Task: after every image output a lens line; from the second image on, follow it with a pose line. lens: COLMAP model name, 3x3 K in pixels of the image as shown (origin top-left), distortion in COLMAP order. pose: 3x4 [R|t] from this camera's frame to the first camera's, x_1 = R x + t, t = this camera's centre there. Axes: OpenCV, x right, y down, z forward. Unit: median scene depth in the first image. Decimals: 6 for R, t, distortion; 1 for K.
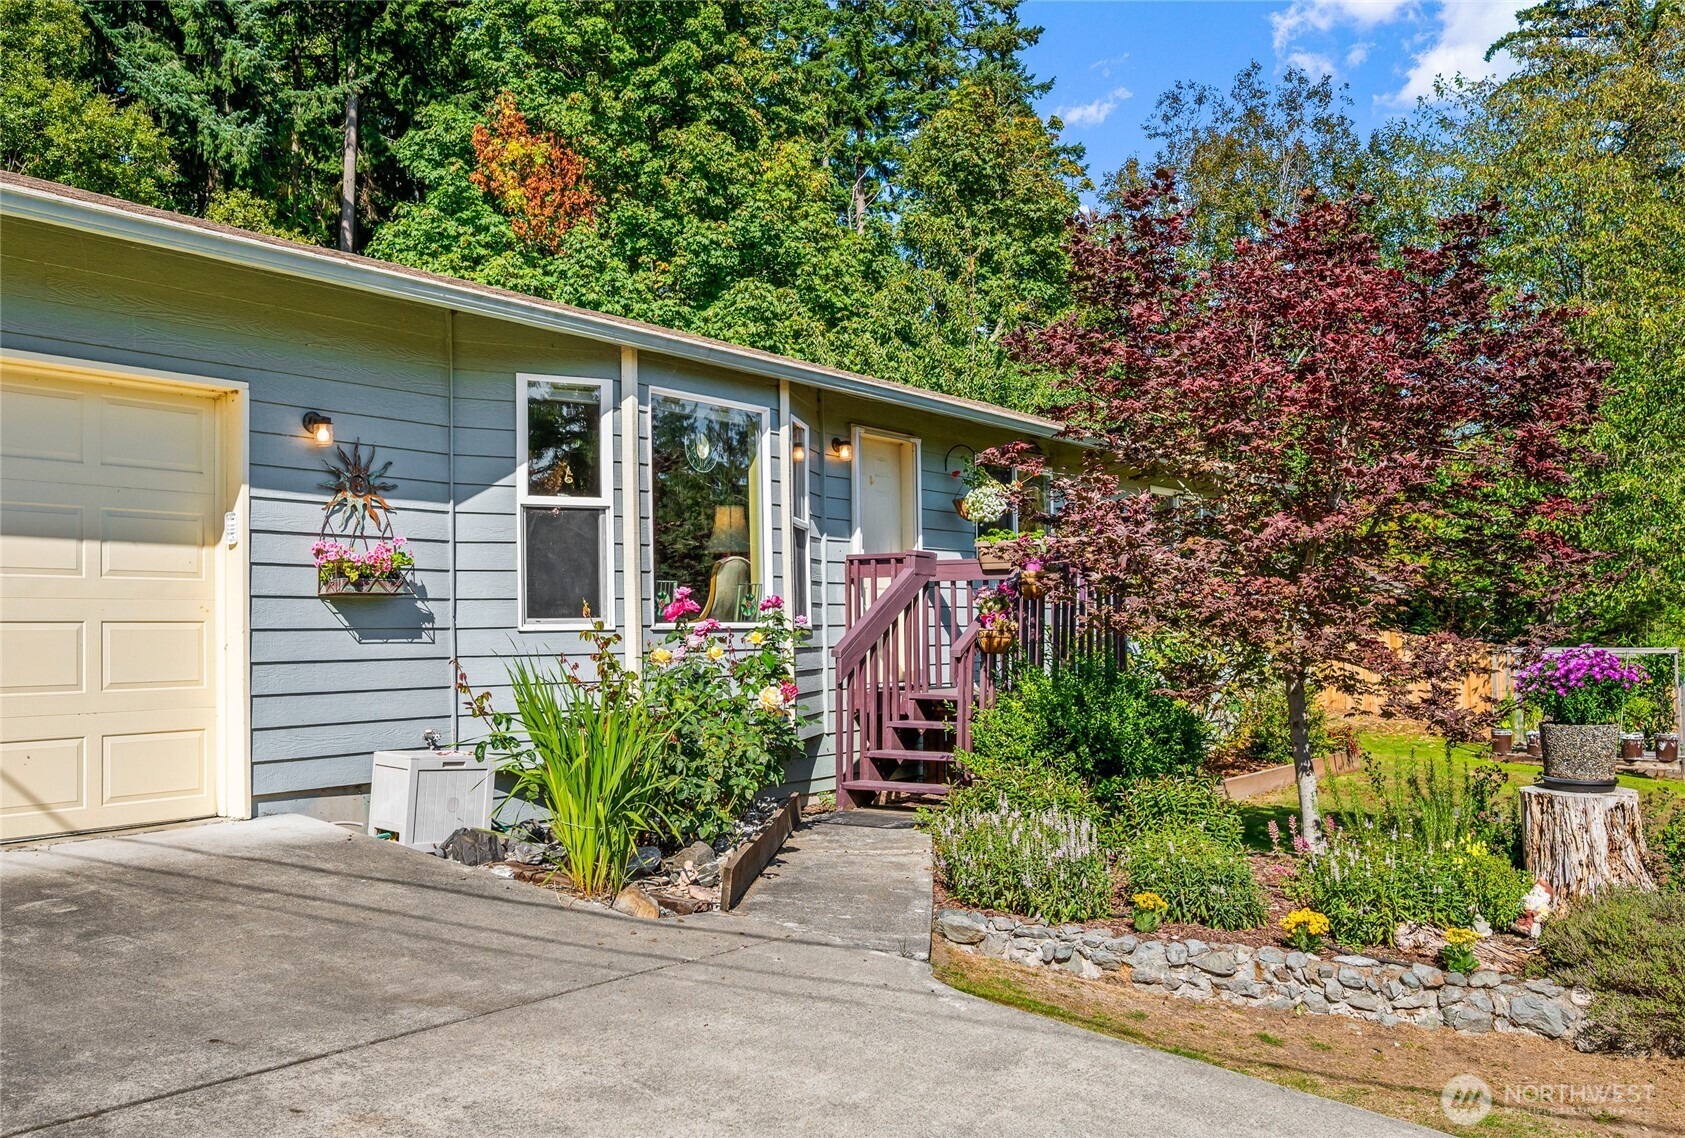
lens RADIAL K [[1451.9, 0, 842.5], [0, 1451.9, 569.0], [0, 0, 1]] dist [-0.000166, 0.002493]
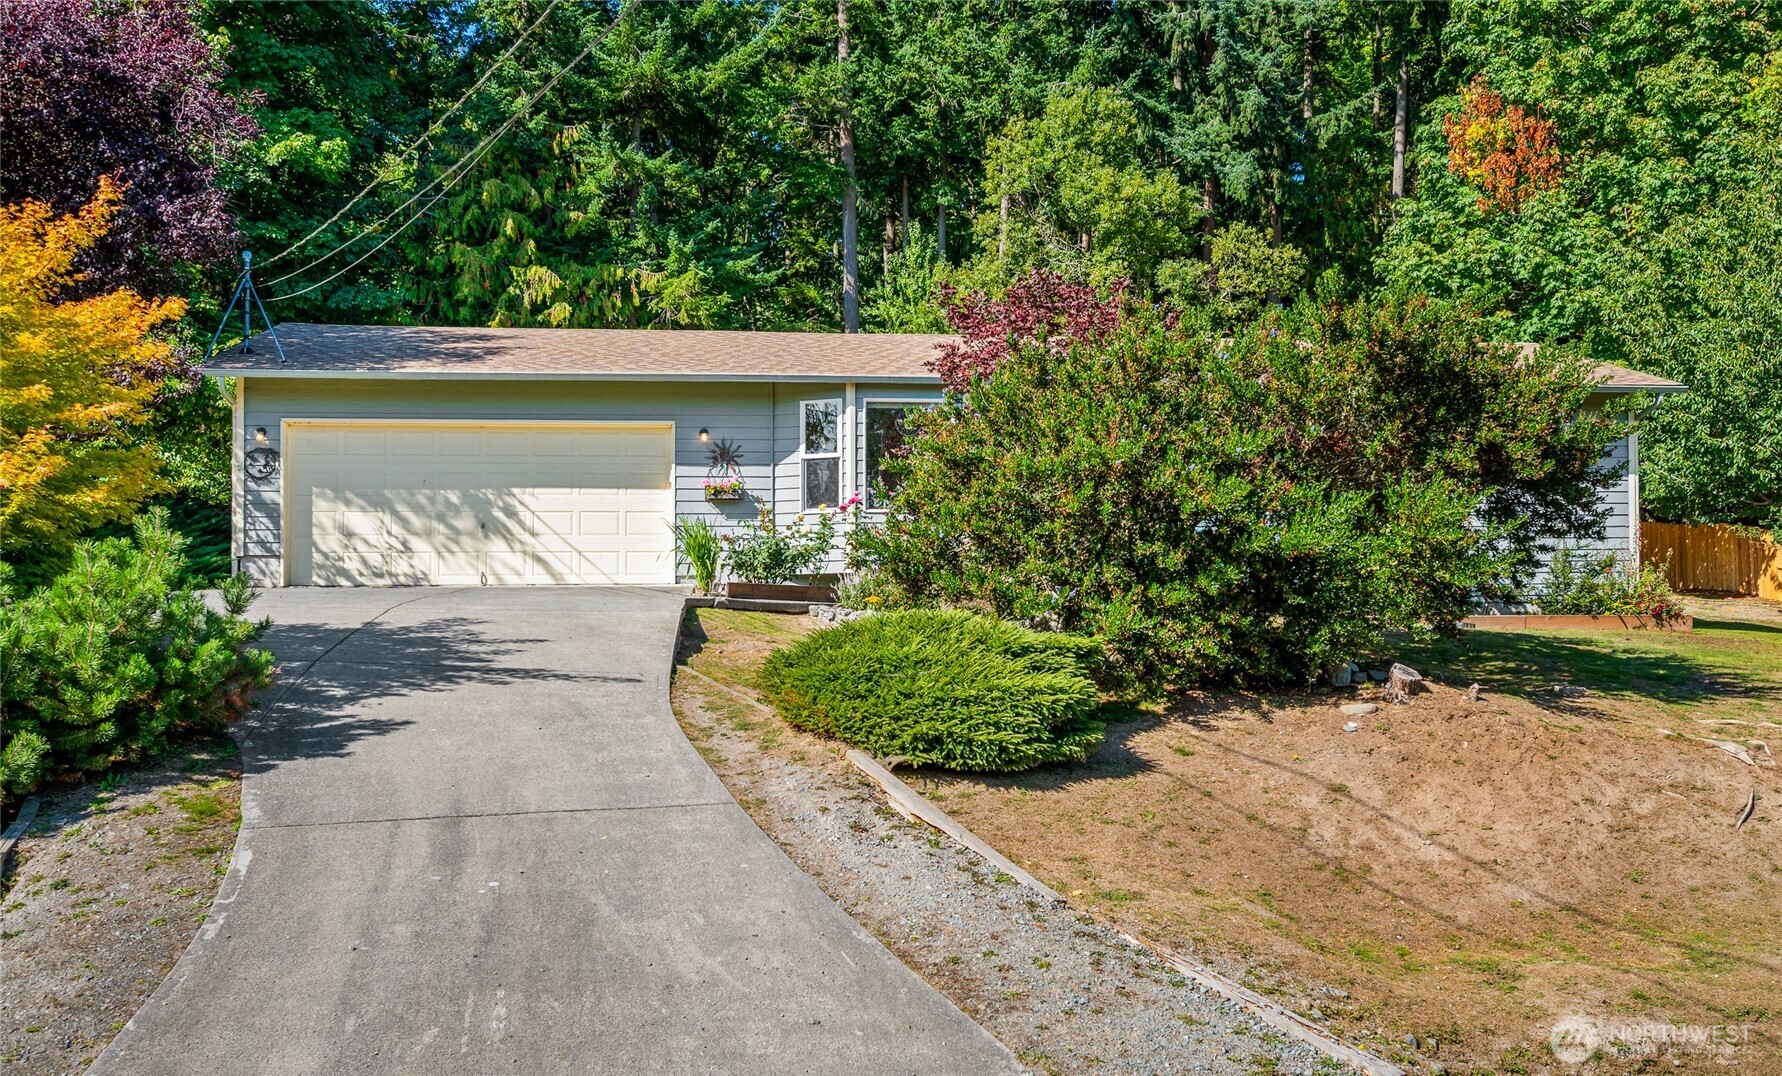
lens RADIAL K [[1567.3, 0, 891.0], [0, 1567.3, 538.0], [0, 0, 1]] dist [-0.010339, -0.007748]
pose [[0.694301, -0.042637, -0.718421, 1.547888], [0.032894, 0.999080, -0.027504, 0.143213], [0.718933, -0.004536, 0.695065, -0.568886]]
